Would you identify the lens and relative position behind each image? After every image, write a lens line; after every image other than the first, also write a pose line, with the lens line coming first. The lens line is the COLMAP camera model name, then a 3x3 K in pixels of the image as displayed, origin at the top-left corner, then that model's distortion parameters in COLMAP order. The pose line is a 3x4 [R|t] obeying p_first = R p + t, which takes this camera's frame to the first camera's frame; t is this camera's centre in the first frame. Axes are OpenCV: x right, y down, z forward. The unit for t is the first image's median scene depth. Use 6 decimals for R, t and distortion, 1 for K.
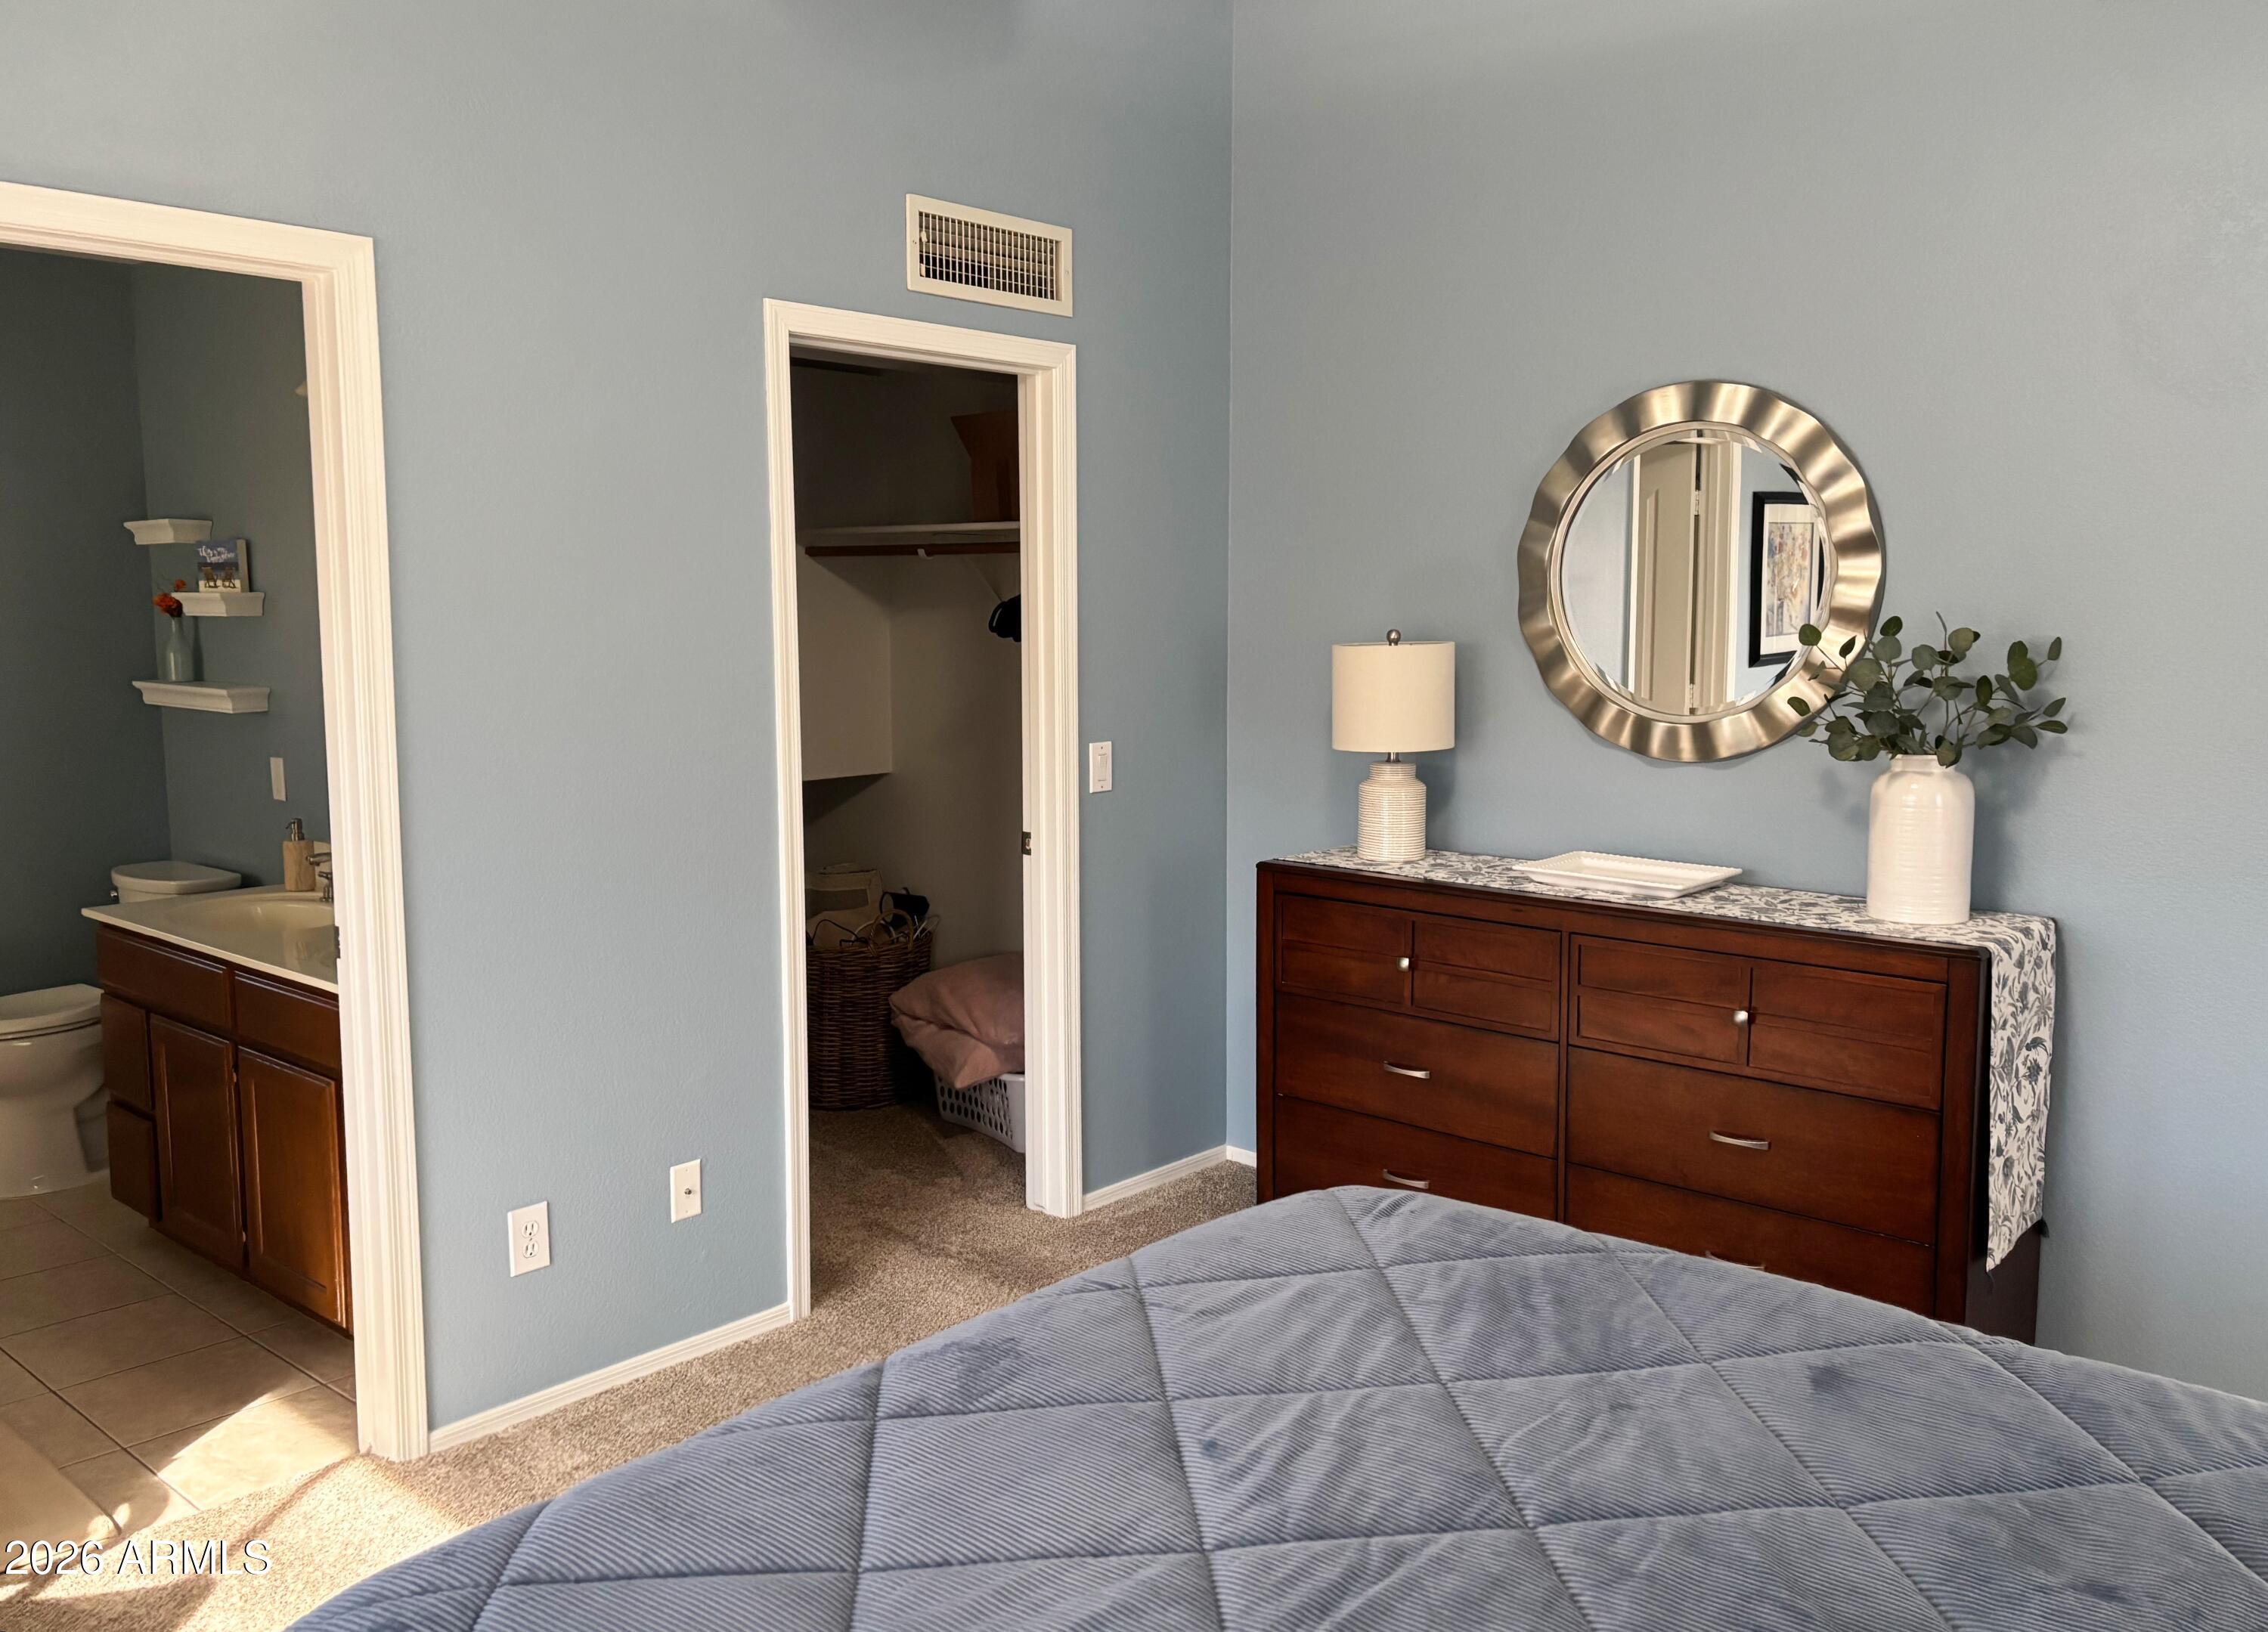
lens RADIAL K [[1795.0, 0, 1135.4], [0, 1795.0, 814.3], [0, 0, 1]] dist [0.001023, -0.000419]
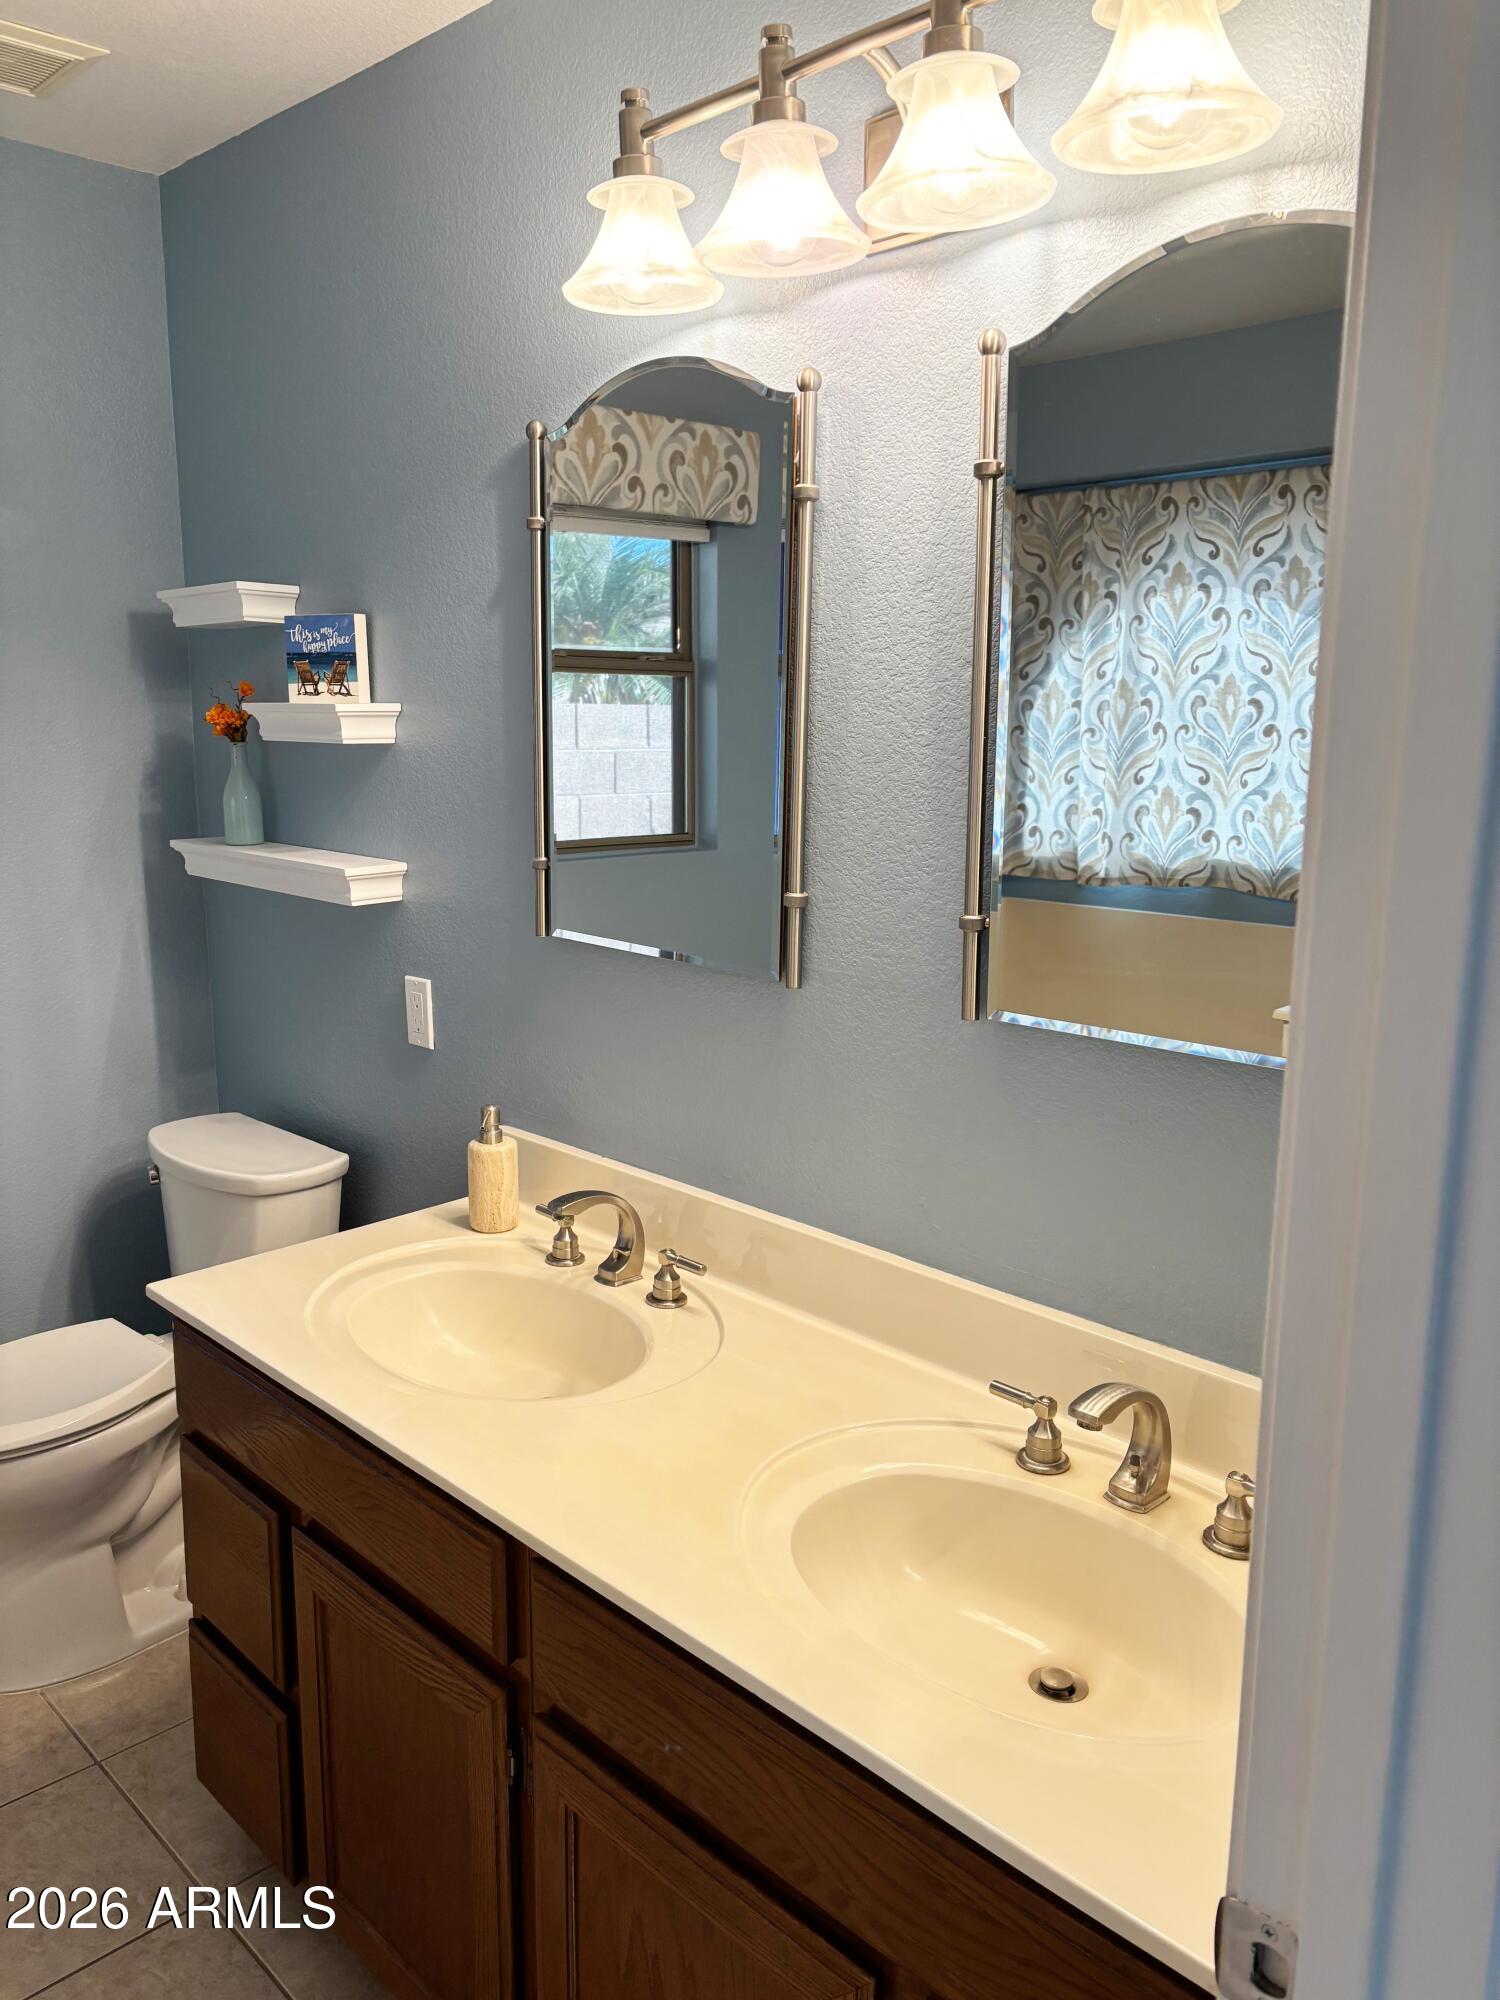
lens RADIAL K [[1518.0, 0, 755.2], [0, 1518.0, 1001.0], [0, 0, 1]] dist [0.008198, -0.014122]
pose [[0.997330, 0.019098, -0.070483, -0.323489], [-0.014357, 0.997638, 0.067172, -0.058962], [0.071600, -0.065981, 0.995249, 0.487990]]
